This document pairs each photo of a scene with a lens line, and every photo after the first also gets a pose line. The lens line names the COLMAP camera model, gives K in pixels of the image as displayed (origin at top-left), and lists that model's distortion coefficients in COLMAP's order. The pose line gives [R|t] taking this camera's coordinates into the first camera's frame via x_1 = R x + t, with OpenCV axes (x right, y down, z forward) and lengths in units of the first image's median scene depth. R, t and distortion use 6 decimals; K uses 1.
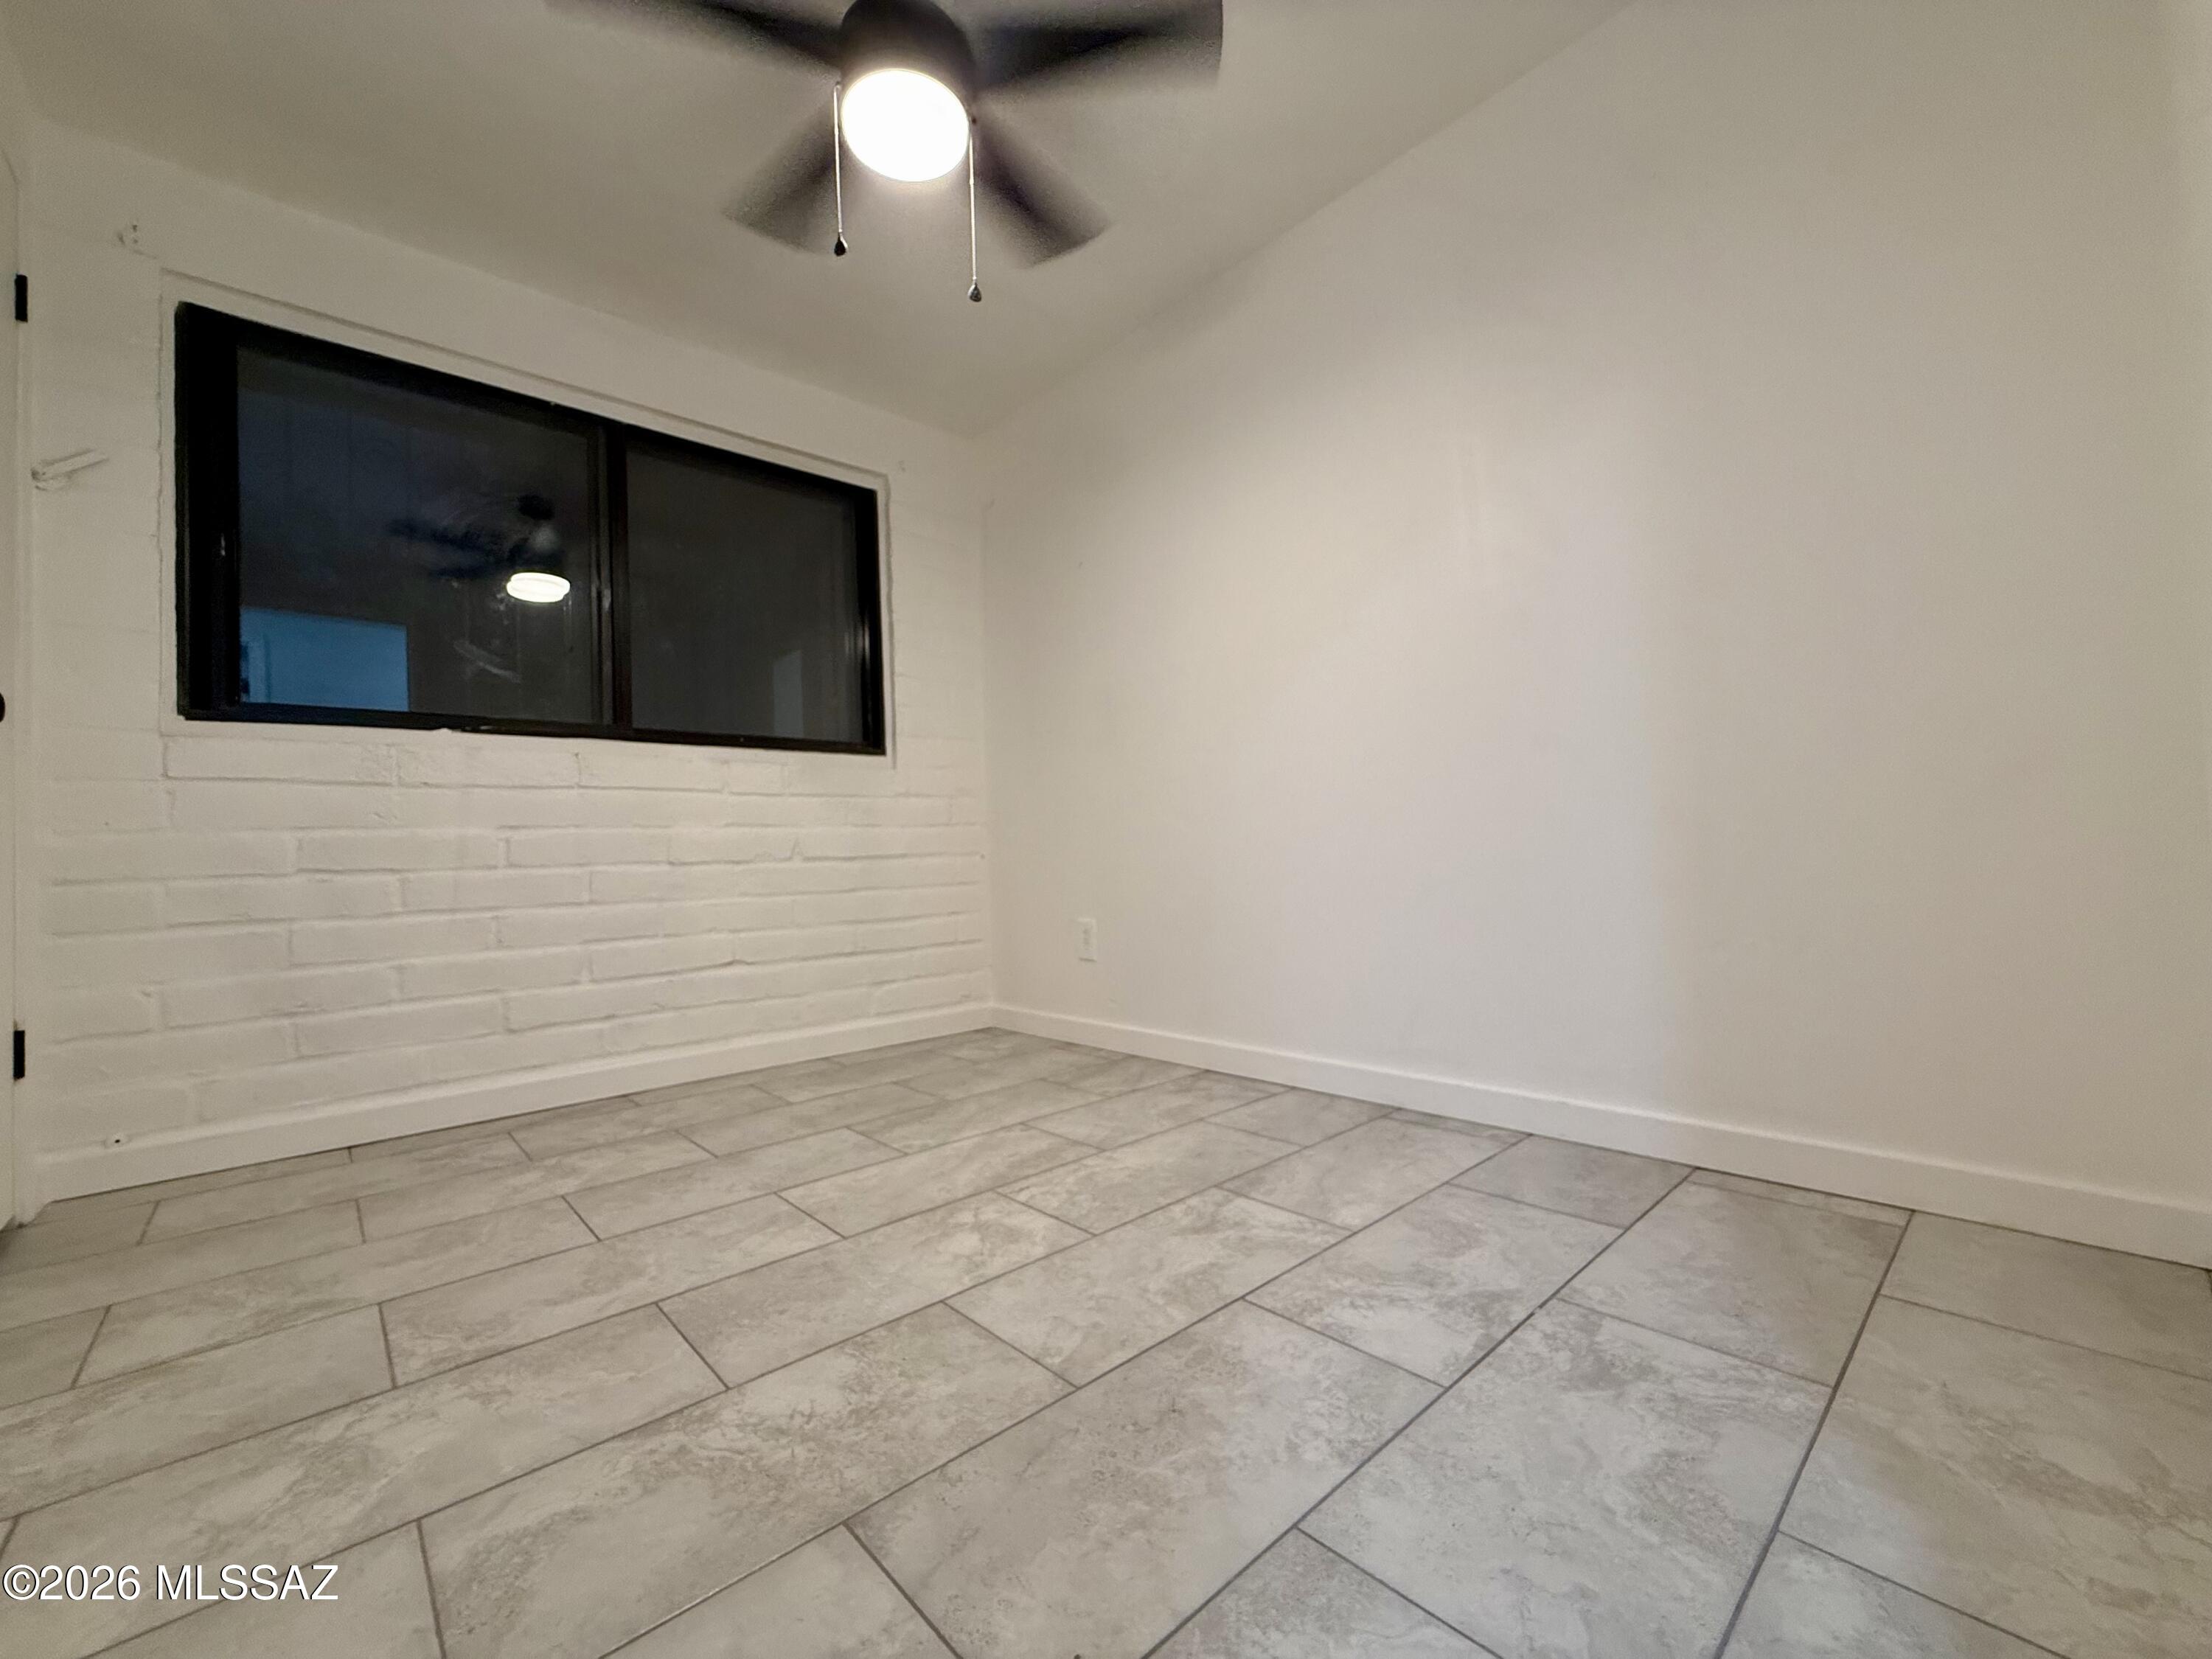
lens RADIAL K [[896.2, 0, 1087.3], [0, 896.2, 813.8], [0, 0, 1]] dist [0.009245, -0.000115]
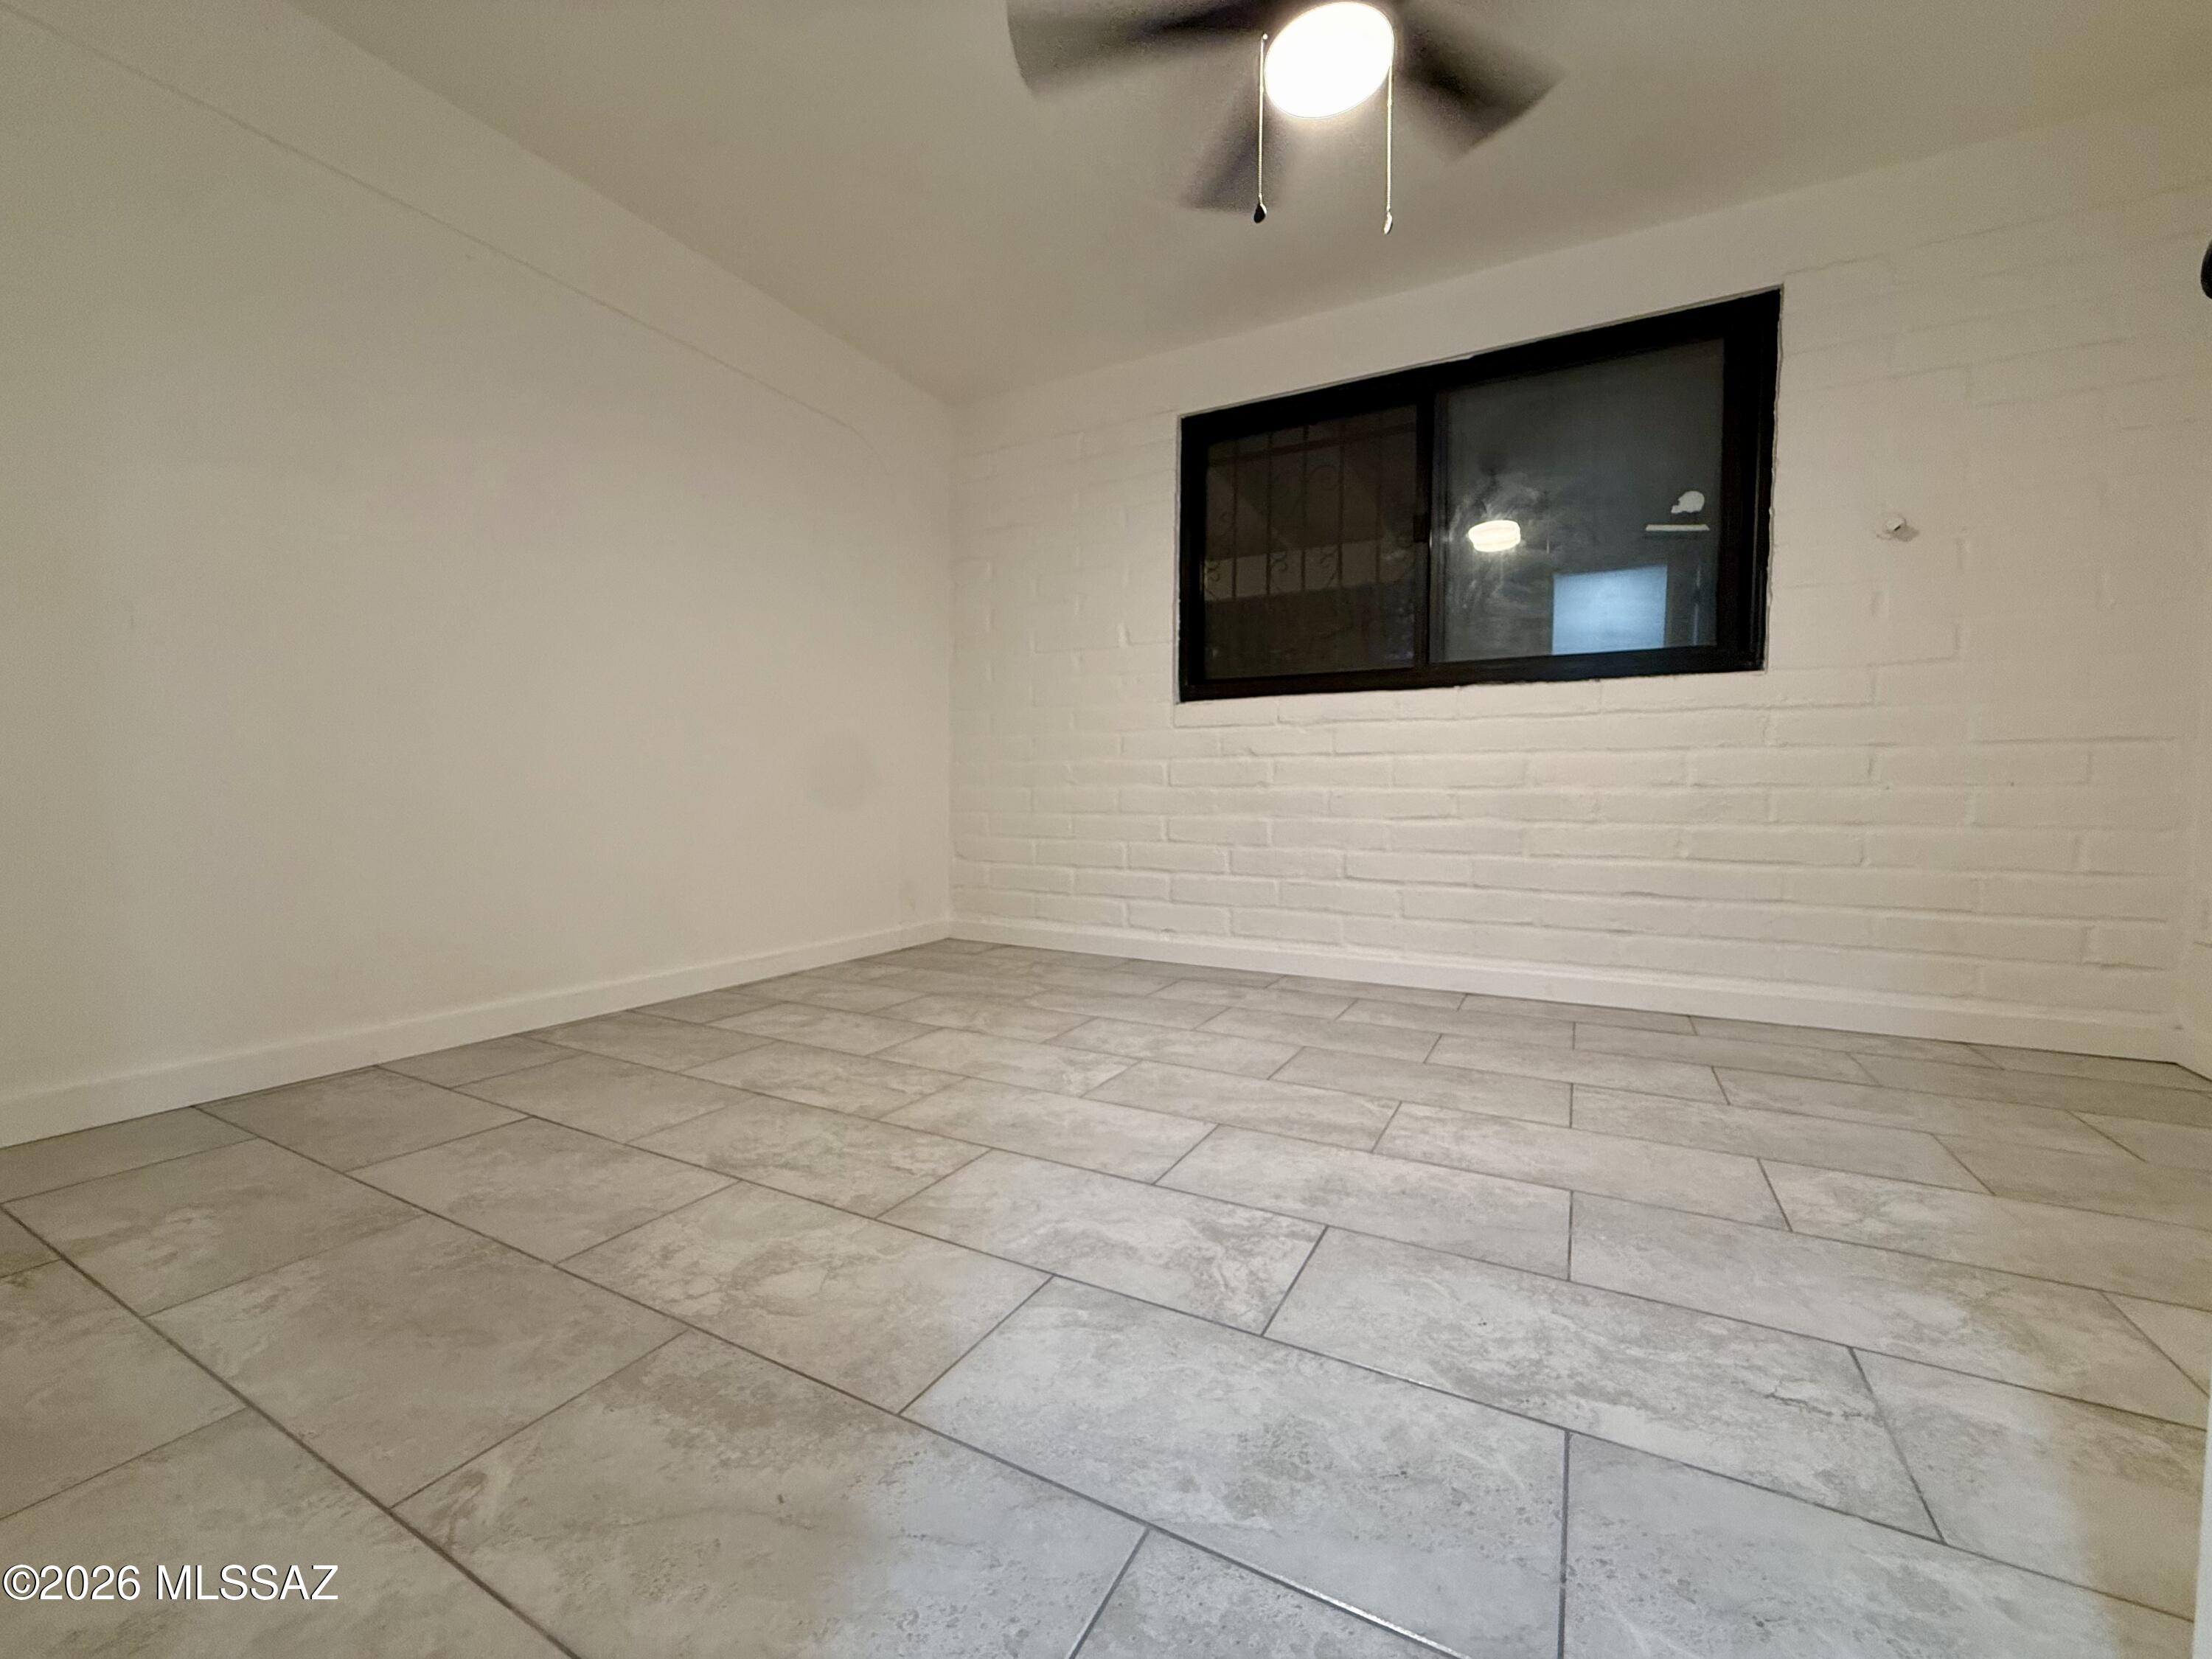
lens RADIAL K [[896.2, 0, 1111.3], [0, 896.2, 801.2], [0, 0, 1]] dist [0.009245, -0.000115]
pose [[0.343034, 0.041364, -0.938412, 0.551459], [0.014453, 0.998679, 0.049304, 0.008512], [0.939212, -0.030476, 0.341983, 0.400021]]
